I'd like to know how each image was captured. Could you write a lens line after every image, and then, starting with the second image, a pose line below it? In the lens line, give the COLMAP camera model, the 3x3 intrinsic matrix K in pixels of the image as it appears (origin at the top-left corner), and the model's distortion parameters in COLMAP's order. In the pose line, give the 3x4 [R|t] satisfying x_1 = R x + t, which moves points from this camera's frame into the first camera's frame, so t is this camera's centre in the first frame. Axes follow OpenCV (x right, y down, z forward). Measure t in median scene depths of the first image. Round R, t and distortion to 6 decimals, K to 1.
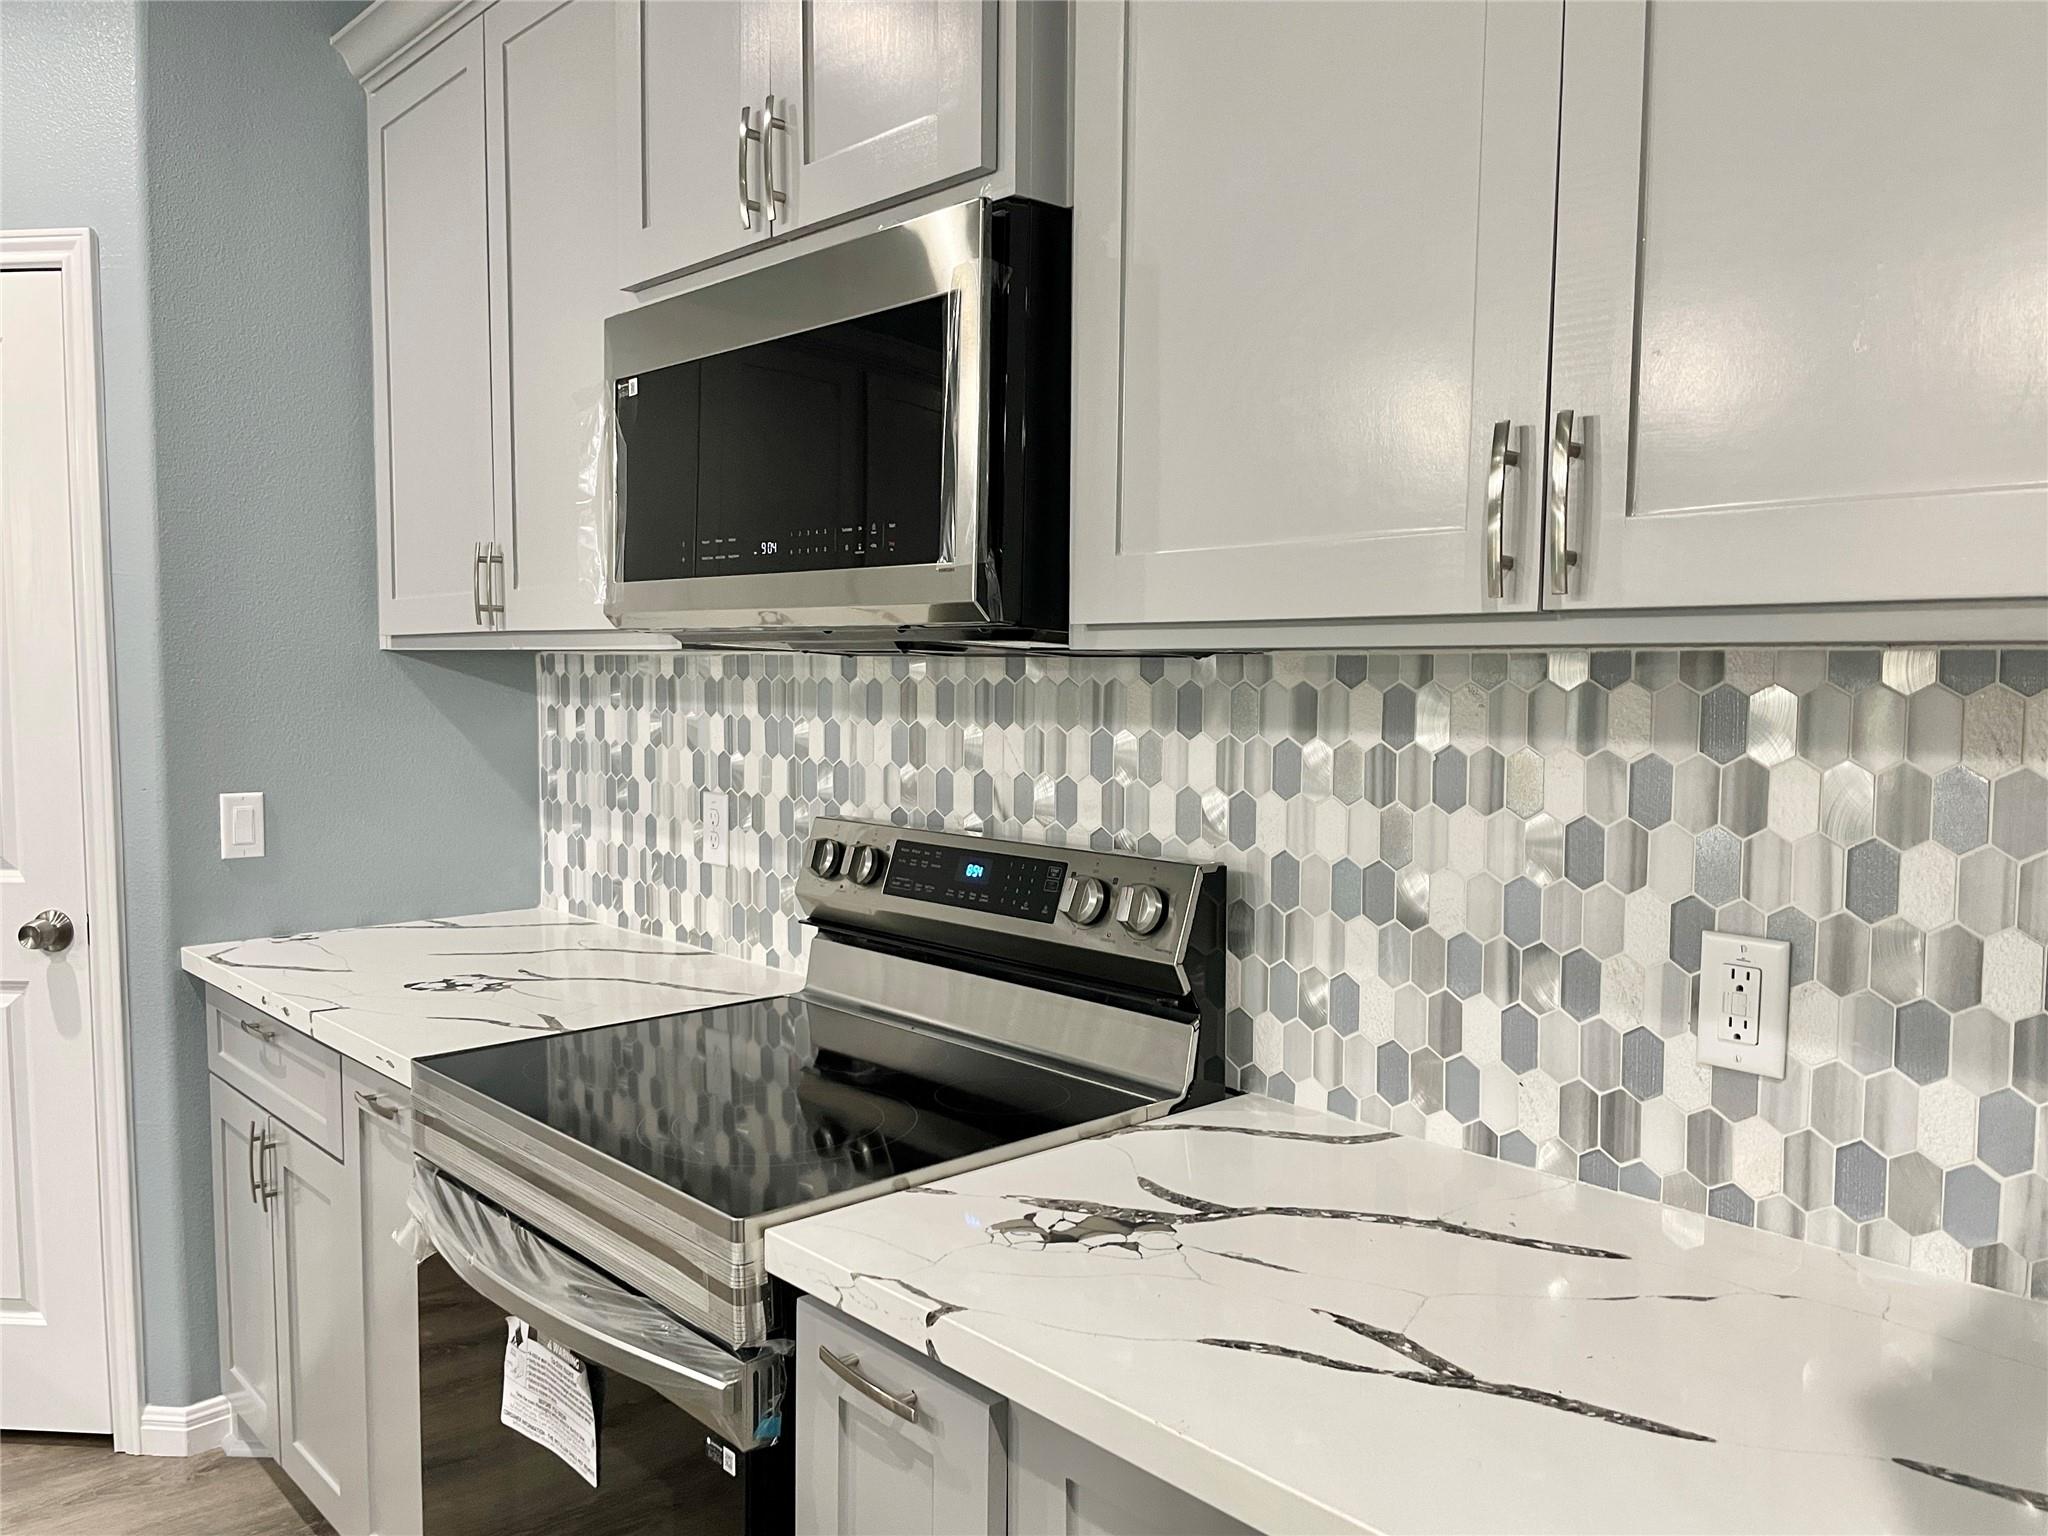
lens RADIAL K [[1563.7, 0, 1024.0], [0, 1563.7, 768.0], [0, 0, 1]] dist [0.097316, -0.134466]
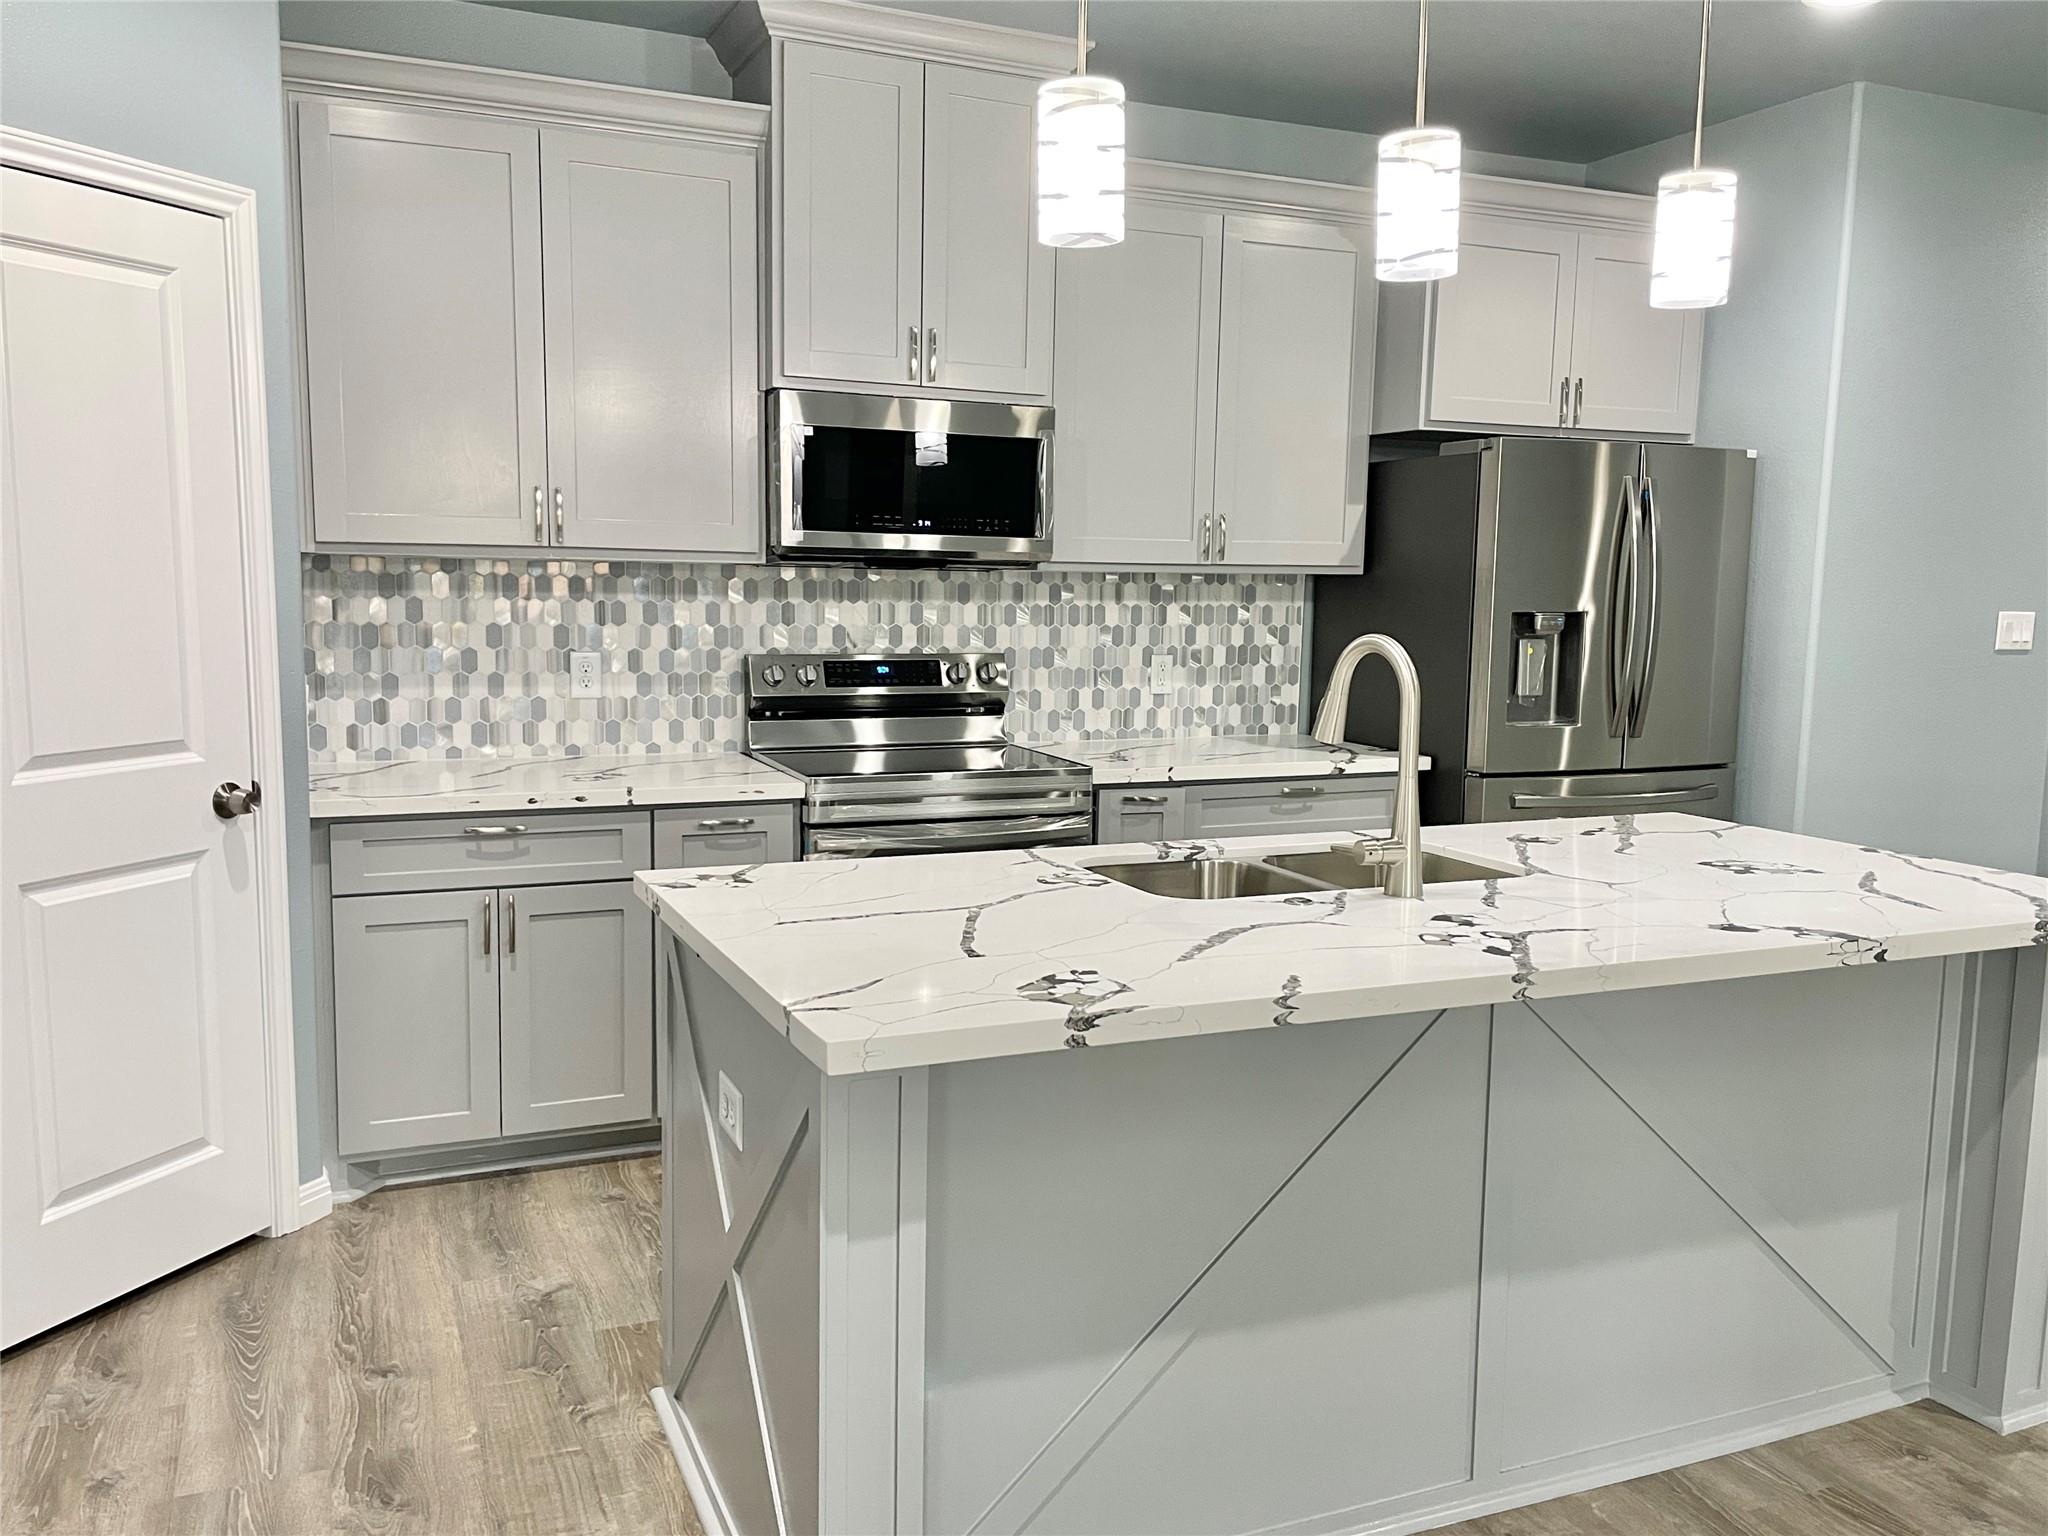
lens RADIAL K [[1591.8, 0, 1012.8], [0, 1591.8, 768.0], [0, 0, 1]] dist [0.105496, -0.155821]
pose [[0.314770, -0.114488, 0.942238, -2.376815], [0.046658, 0.993365, 0.105114, -0.025045], [-0.948021, 0.010876, 0.318023, 0.154641]]
